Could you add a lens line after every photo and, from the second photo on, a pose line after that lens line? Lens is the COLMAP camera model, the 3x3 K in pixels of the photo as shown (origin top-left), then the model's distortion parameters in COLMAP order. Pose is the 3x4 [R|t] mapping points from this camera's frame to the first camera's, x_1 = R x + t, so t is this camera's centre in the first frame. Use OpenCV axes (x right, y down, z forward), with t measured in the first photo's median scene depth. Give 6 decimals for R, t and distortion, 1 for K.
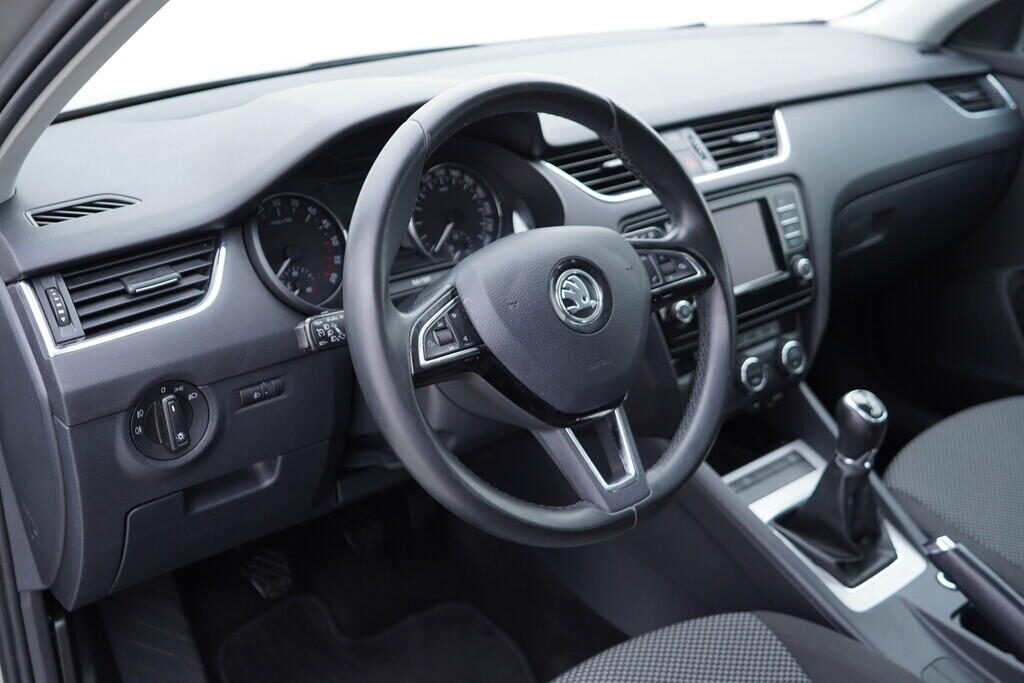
lens RADIAL K [[1065.4, 0, 512.0], [0, 1065.4, 341.5], [0, 0, 1]] dist [0.001516, 0.014906]
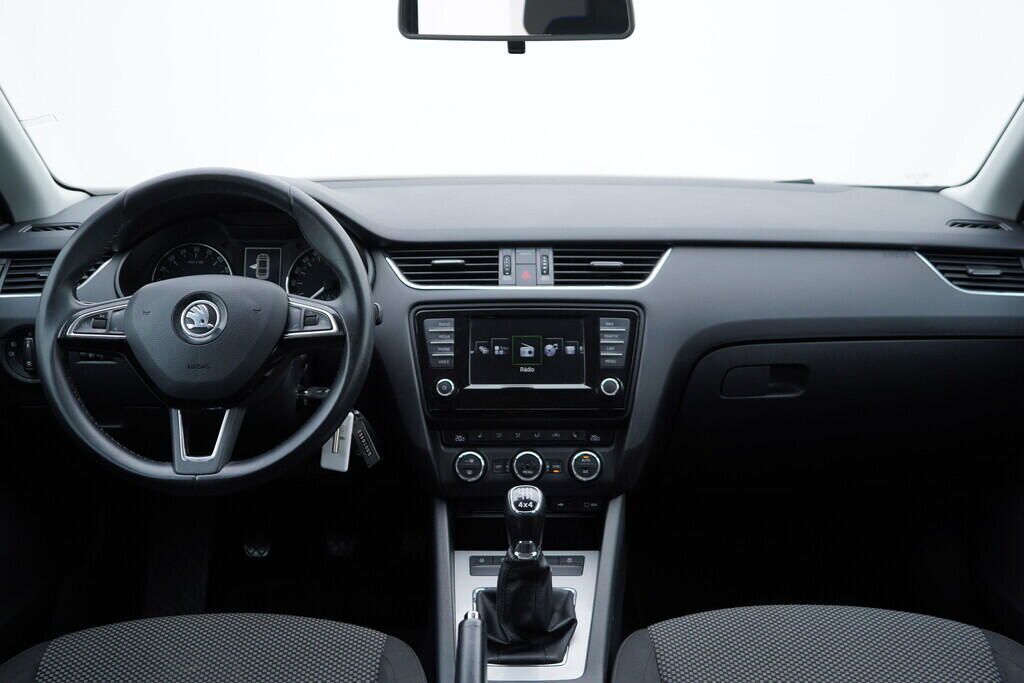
lens RADIAL K [[1080.4, 0, 512.0], [0, 1080.4, 341.5], [0, 0, 1]] dist [0.013676, 0.008988]
pose [[0.773766, 0.164822, -0.611653, 0.971109], [-0.253568, 0.965416, -0.060623, -0.023915], [0.580508, 0.202004, 0.788800, 0.080576]]
